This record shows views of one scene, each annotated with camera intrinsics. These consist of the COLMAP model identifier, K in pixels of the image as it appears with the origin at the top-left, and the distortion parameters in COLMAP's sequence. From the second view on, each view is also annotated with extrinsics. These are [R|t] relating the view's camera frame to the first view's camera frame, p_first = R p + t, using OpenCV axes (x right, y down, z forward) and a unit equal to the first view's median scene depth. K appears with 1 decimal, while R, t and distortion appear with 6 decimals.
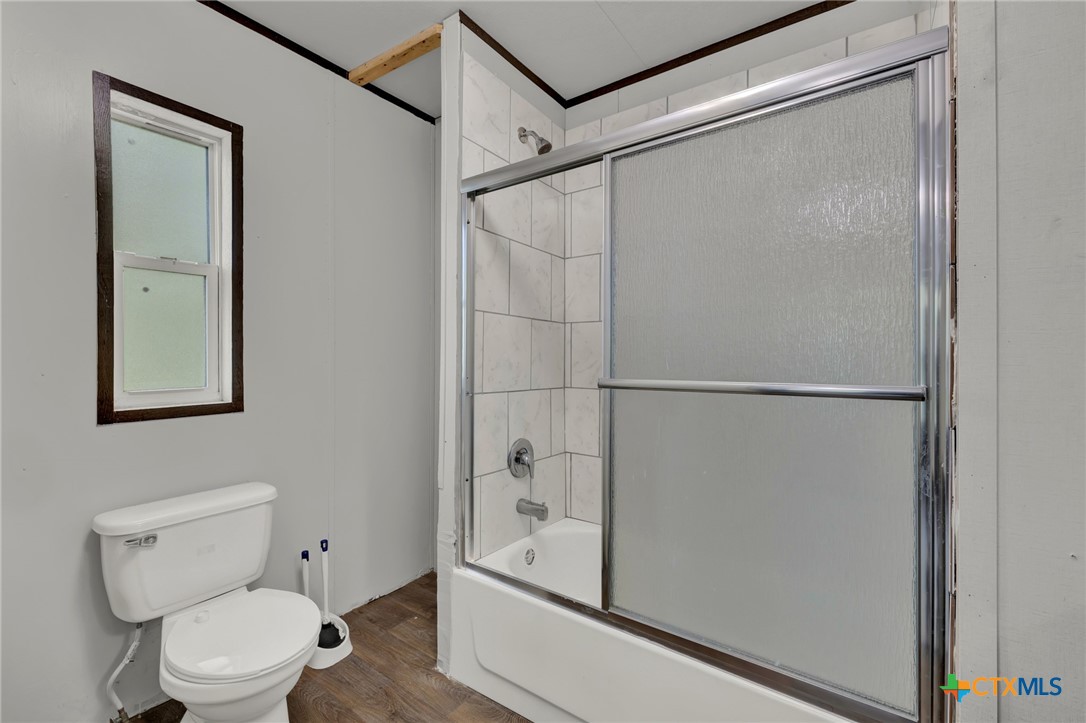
lens RADIAL K [[475.4, 0, 542.8], [0, 475.4, 354.6], [0, 0, 1]] dist [-0.000575, 0.000502]
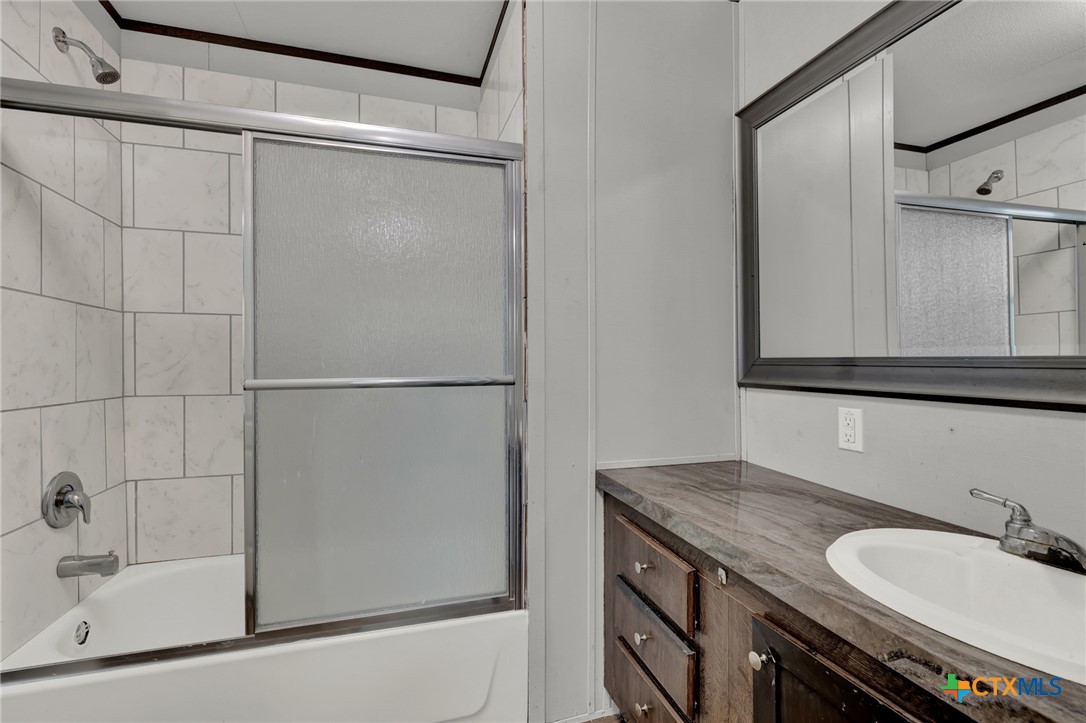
lens RADIAL K [[484.6, 0, 533.9], [0, 484.6, 359.1], [0, 0, 1]] dist [-0.001643, 0.000240]
pose [[0.589276, -0.002561, 0.807928, -0.216976], [-0.003503, 0.999977, 0.005725, 0.002435], [-0.807924, -0.006204, 0.589254, 0.013457]]
